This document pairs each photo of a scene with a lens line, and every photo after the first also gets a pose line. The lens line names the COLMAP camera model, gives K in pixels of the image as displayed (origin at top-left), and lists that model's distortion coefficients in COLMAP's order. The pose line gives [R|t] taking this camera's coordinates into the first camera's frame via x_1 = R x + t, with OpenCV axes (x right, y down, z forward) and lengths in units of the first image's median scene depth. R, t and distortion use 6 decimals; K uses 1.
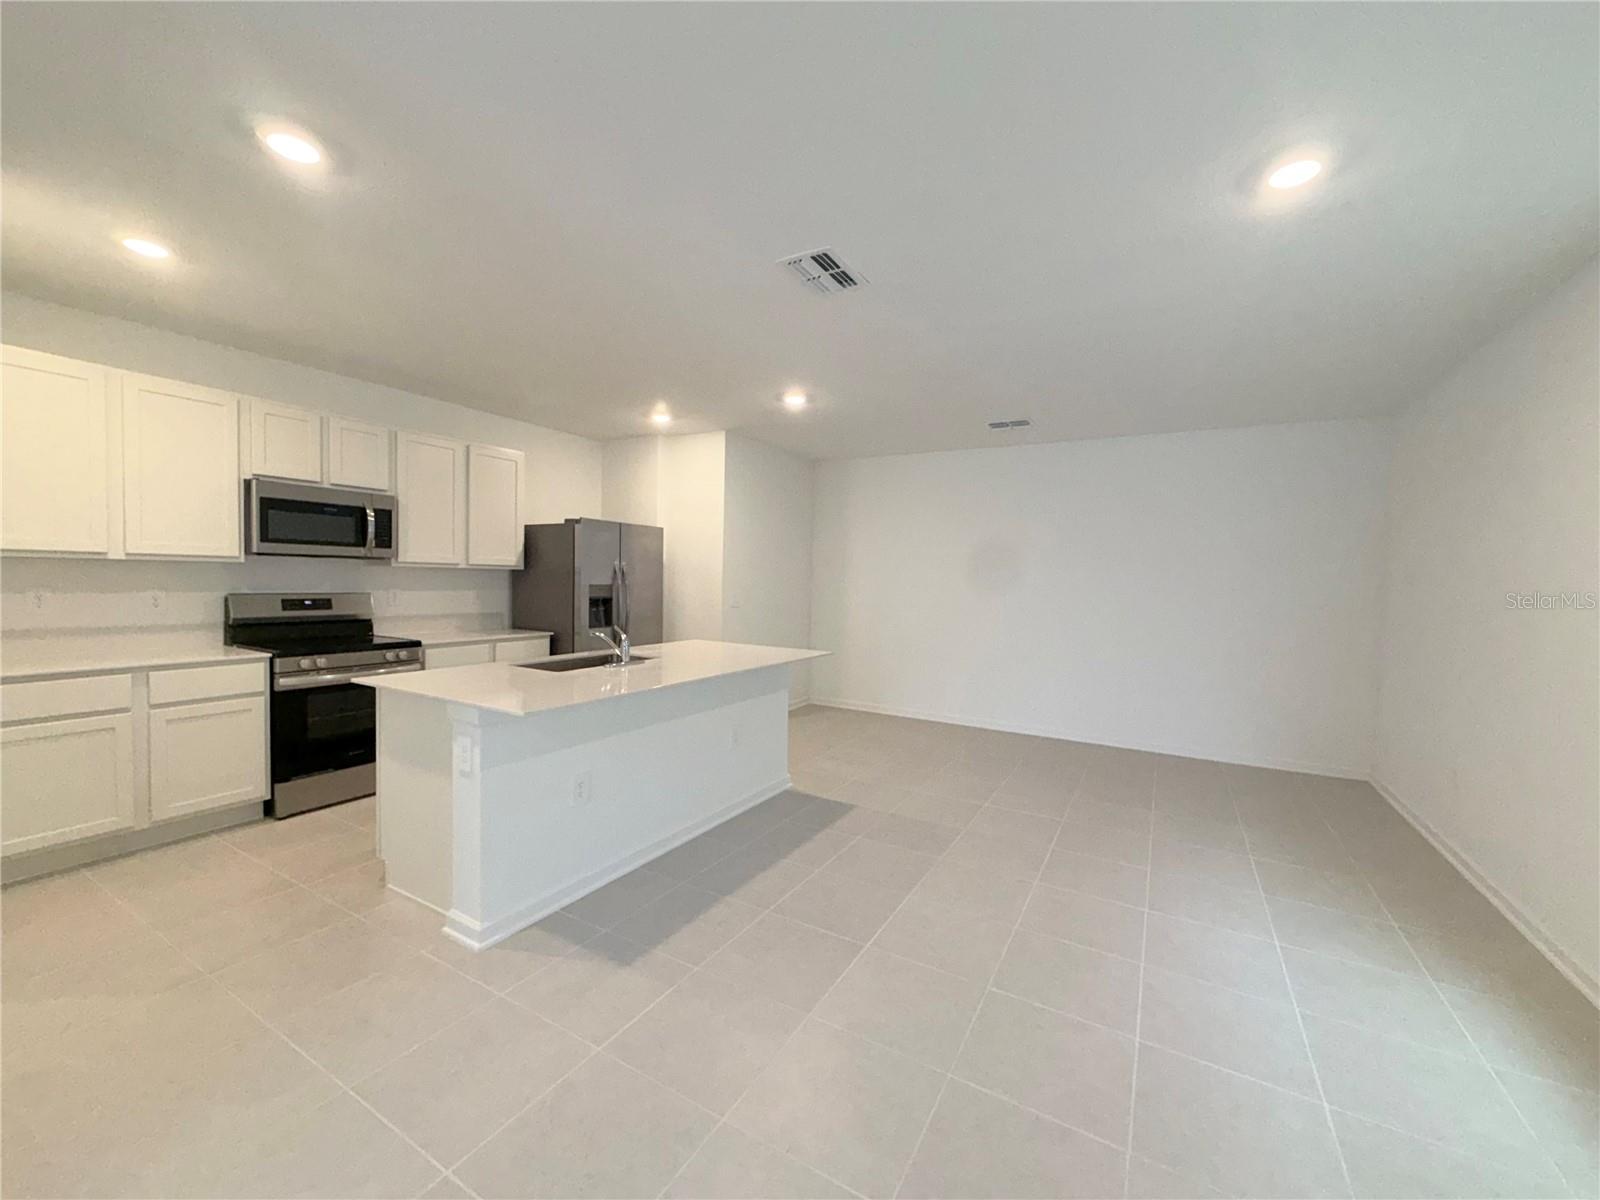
lens RADIAL K [[635.3, 0, 800.0], [0, 635.3, 600.0], [0, 0, 1]] dist [-0.000852, -0.000040]
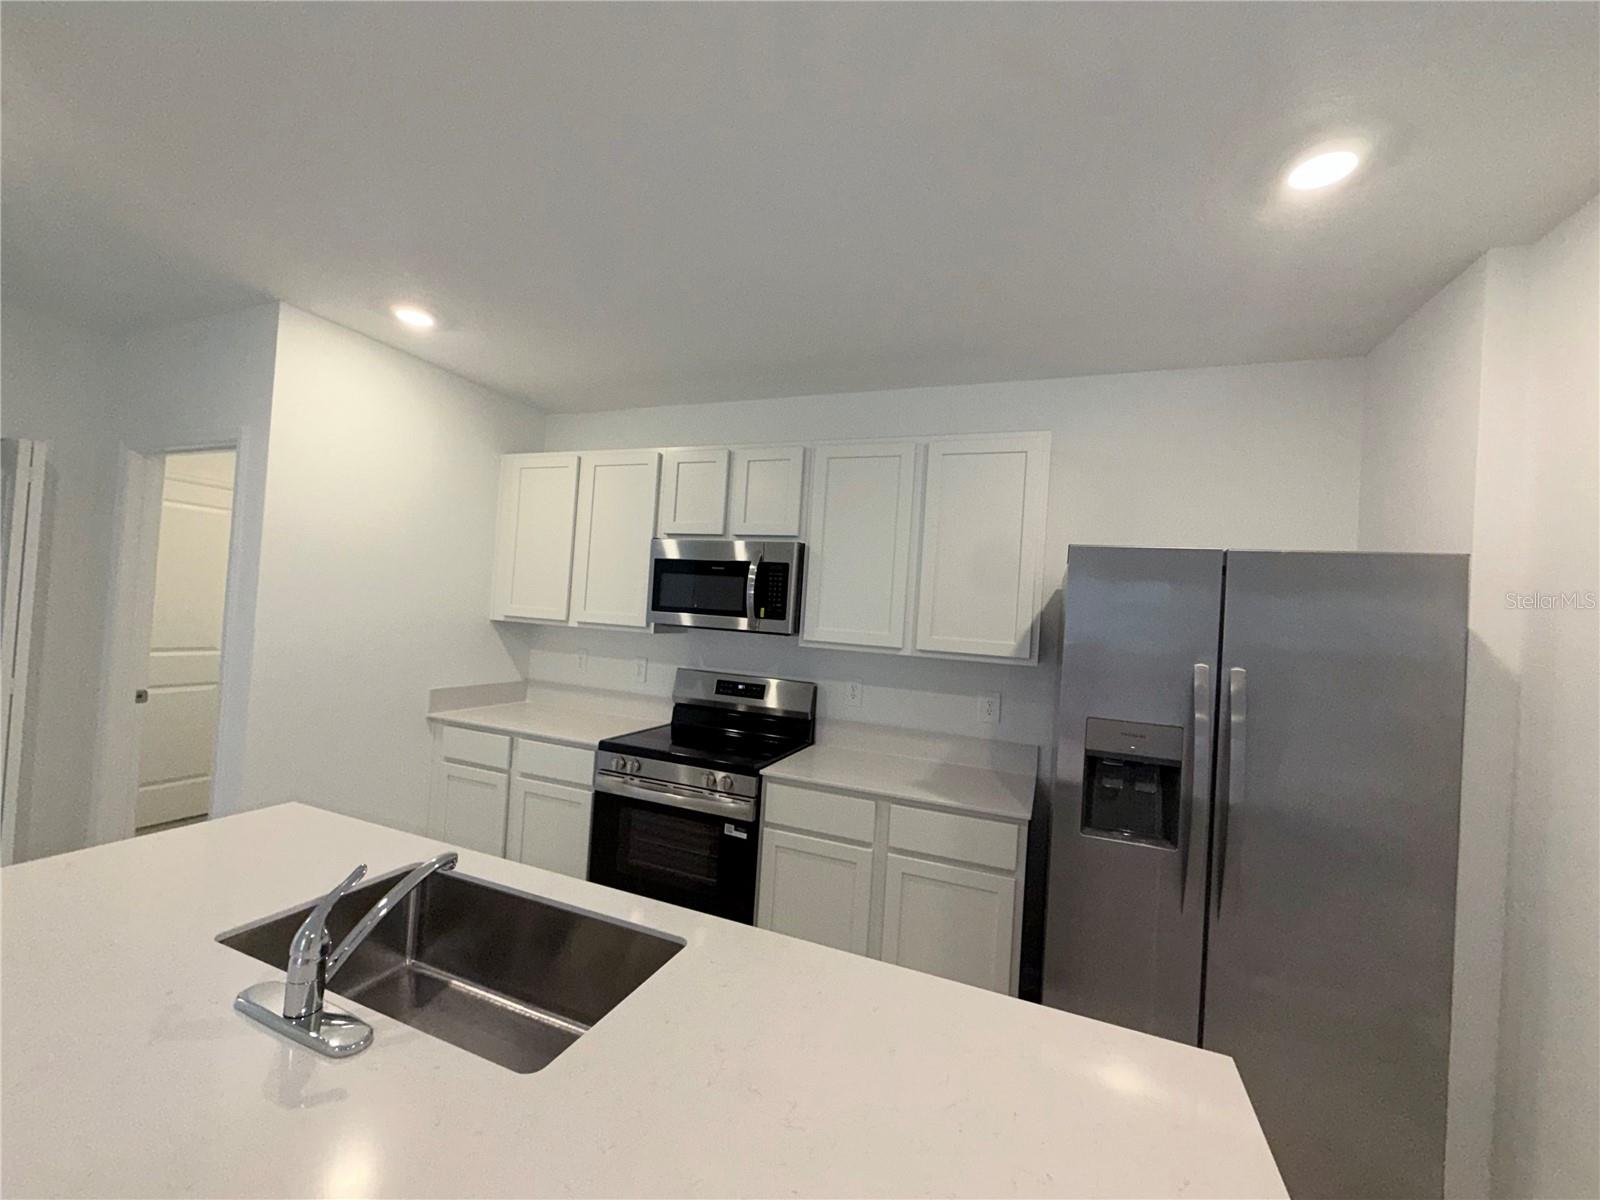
lens RADIAL K [[635.3, 0, 800.0], [0, 635.3, 600.0], [0, 0, 1]] dist [-0.000852, -0.000040]
pose [[0.142871, -0.036135, -0.989081, 0.031649], [-0.096705, 0.994042, -0.050285, -0.072454], [0.985006, 0.102833, 0.138525, 0.957179]]
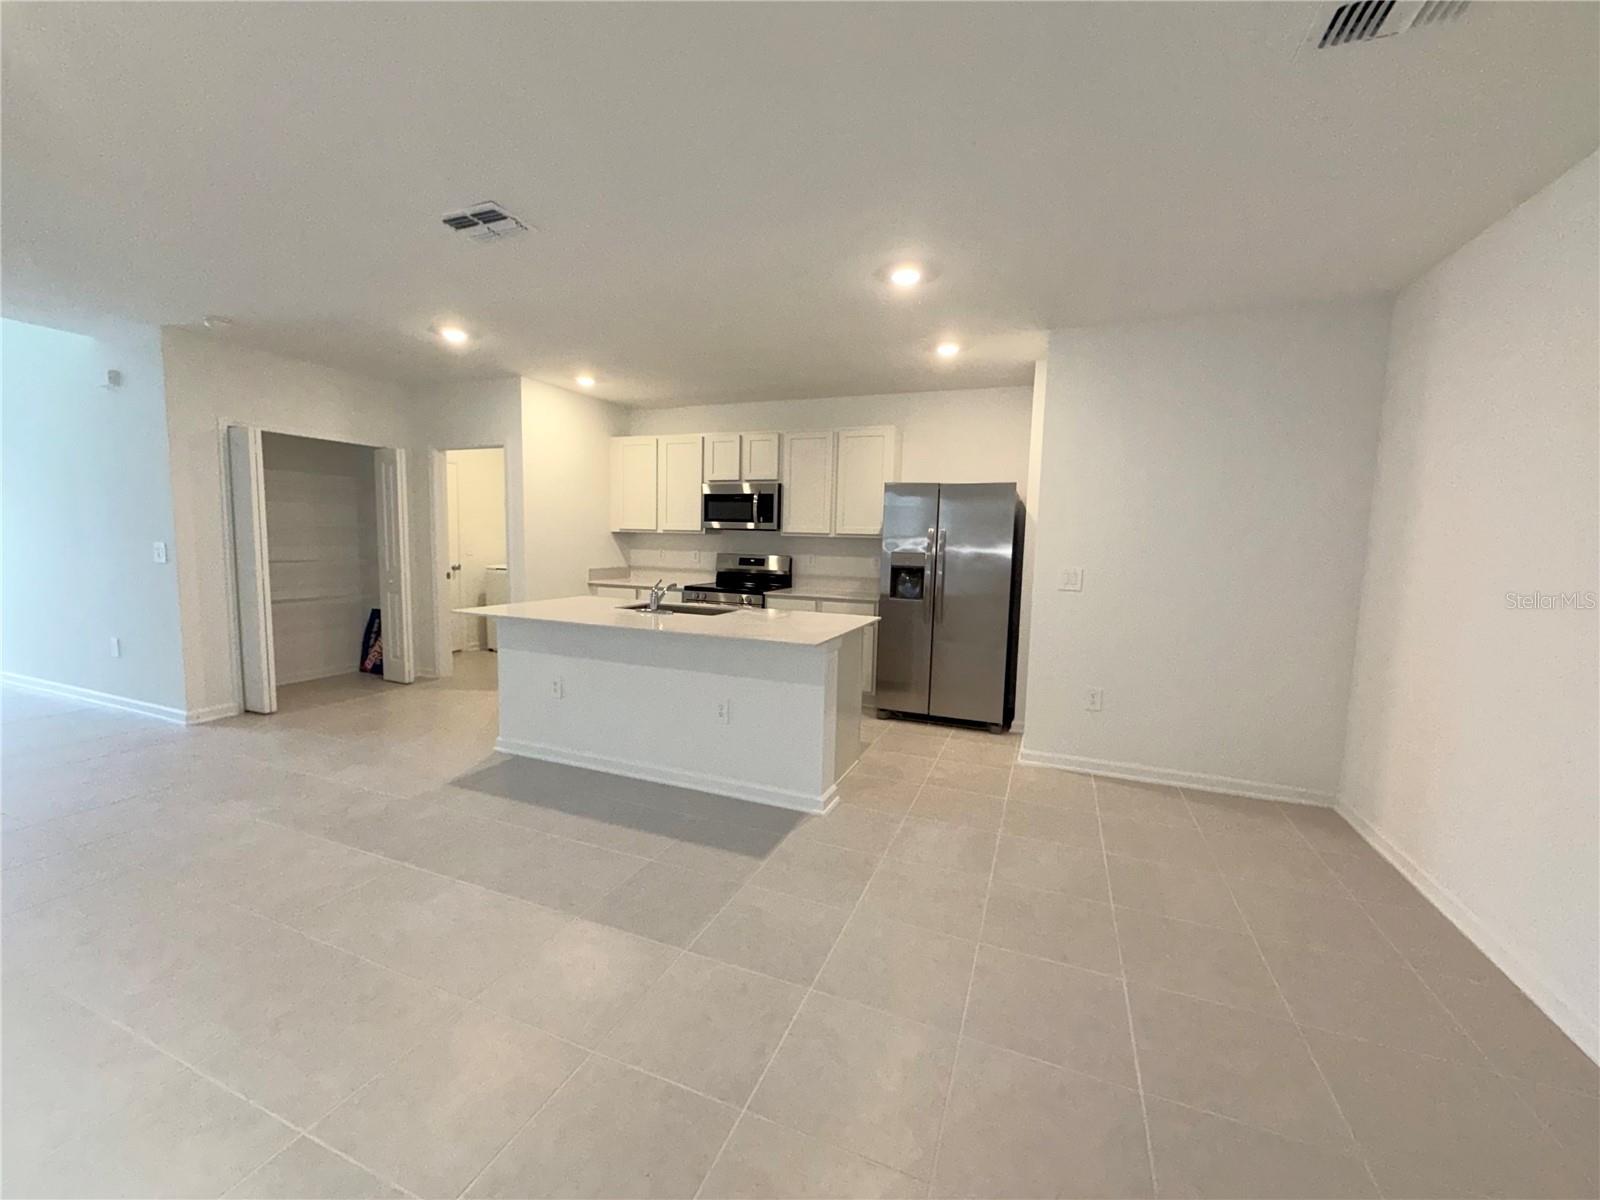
lens RADIAL K [[635.3, 0, 800.0], [0, 635.3, 600.0], [0, 0, 1]] dist [-0.000852, -0.000040]
pose [[0.135464, 0.078457, -0.987671, 0.753309], [-0.056082, 0.995869, 0.071416, -0.016773], [0.989194, 0.045716, 0.139305, 0.911268]]
